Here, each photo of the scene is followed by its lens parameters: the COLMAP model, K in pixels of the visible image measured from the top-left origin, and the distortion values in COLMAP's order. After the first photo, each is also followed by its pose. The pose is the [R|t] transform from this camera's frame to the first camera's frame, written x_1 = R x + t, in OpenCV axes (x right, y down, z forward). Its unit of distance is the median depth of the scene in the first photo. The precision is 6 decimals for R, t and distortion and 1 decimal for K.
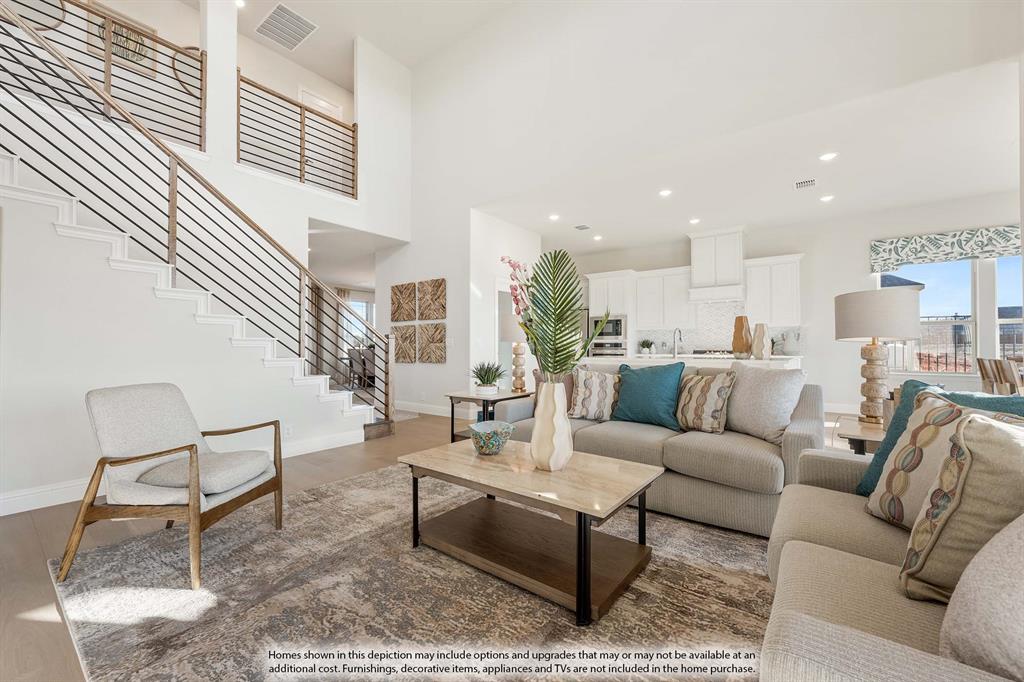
lens RADIAL K [[410.1, 0, 512.0], [0, 410.1, 341.0], [0, 0, 1]] dist [0.000110, 0.000203]
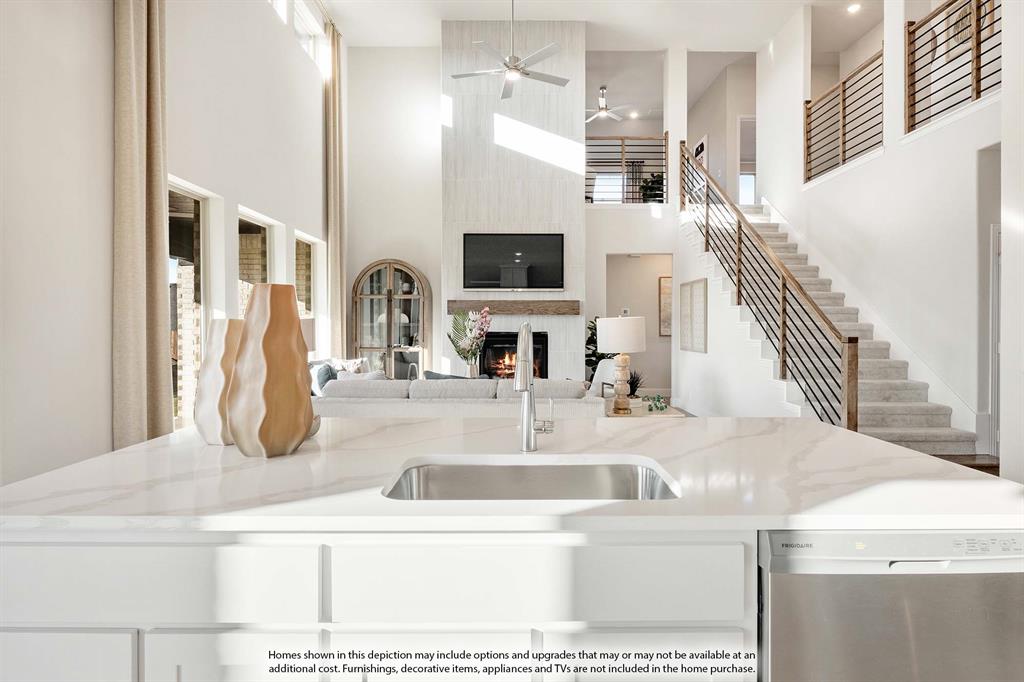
lens RADIAL K [[530.1, 0, 512.6], [0, 530.1, 320.1], [0, 0, 1]] dist [-0.001334, -0.000976]
pose [[-0.800790, -0.004149, -0.598932, 0.581657], [0.008937, 0.999782, -0.018874, -0.028847], [0.598879, -0.020467, -0.800578, 1.236291]]
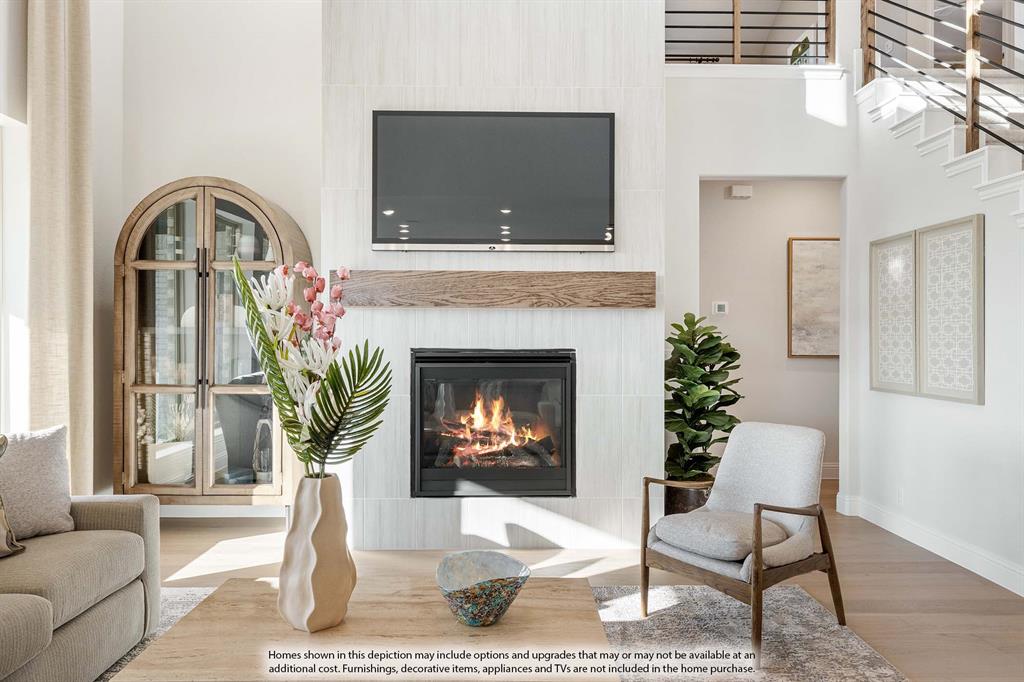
lens RADIAL K [[660.5, 0, 512.0], [0, 660.5, 341.0], [0, 0, 1]] dist [-0.001544, -0.000554]
pose [[-0.787291, 0.003084, -0.616574, 0.170339], [0.007856, 0.999956, -0.005030, -0.029260], [0.616532, -0.008804, -0.787281, 0.696405]]
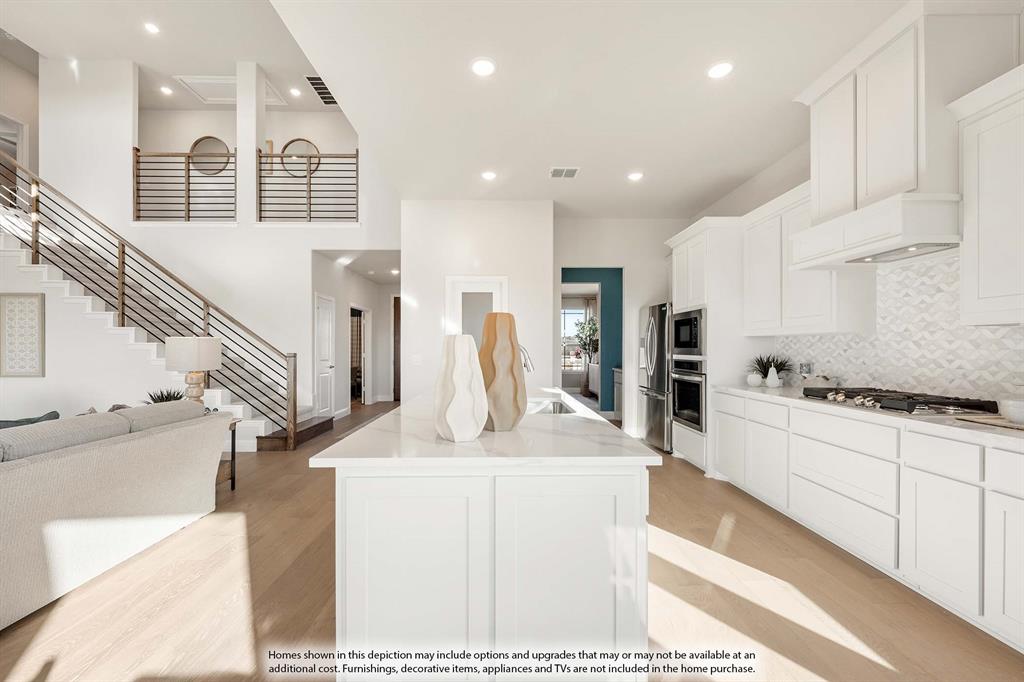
lens RADIAL K [[417.7, 0, 508.2], [0, 417.7, 348.3], [0, 0, 1]] dist [-0.000583, 0.000042]
pose [[0.616507, 0.002067, -0.787347, 0.787765], [0.009490, 0.999904, 0.010056, -0.030333], [0.787292, -0.013672, 0.616429, 0.714792]]
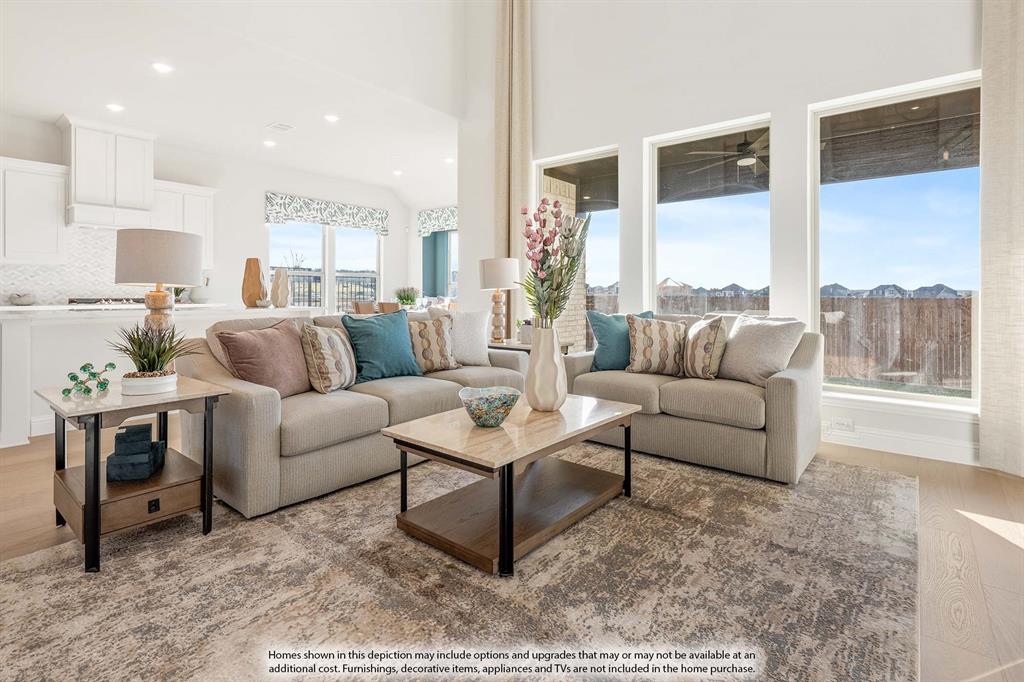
lens RADIAL K [[498.6, 0, 508.6], [0, 498.6, 306.6], [0, 0, 1]] dist [0.000347, -0.000047]
pose [[0.047208, -0.025119, 0.998569, -0.432690], [-0.016395, 0.999530, 0.025918, 0.004780], [-0.998751, -0.017595, 0.046774, 0.384018]]
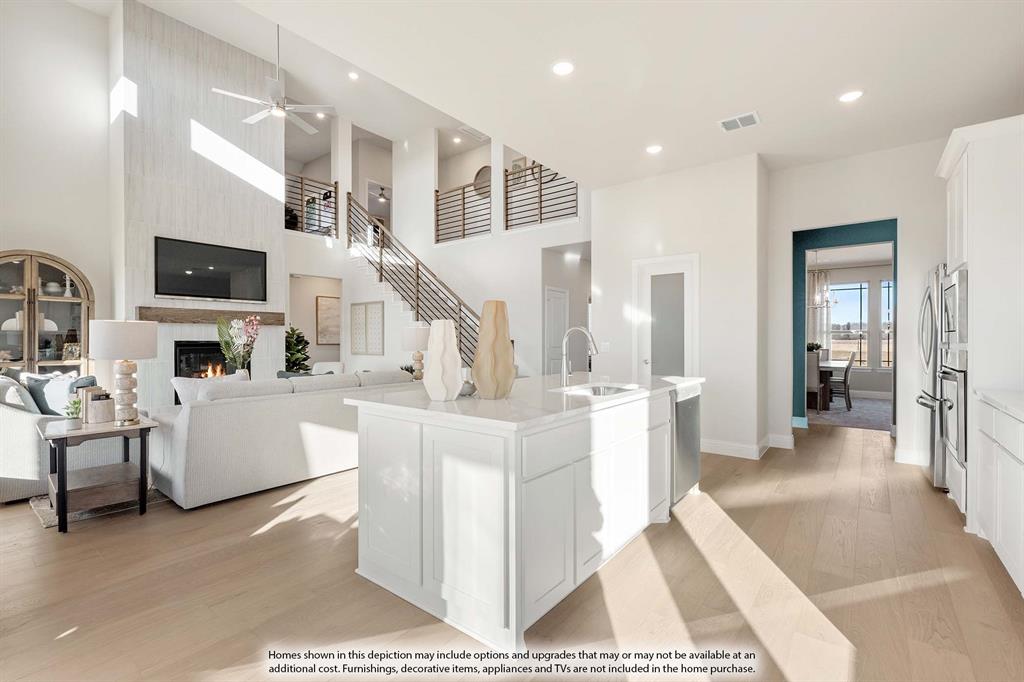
lens RADIAL K [[452.6, 0, 512.0], [0, 452.6, 341.0], [0, 0, 1]] dist [0.000667, -0.000123]
pose [[-0.021618, 0.006553, -0.999745, 0.954462], [0.014437, 0.999876, 0.006241, -0.019285], [0.999662, -0.014298, -0.021709, 0.946185]]
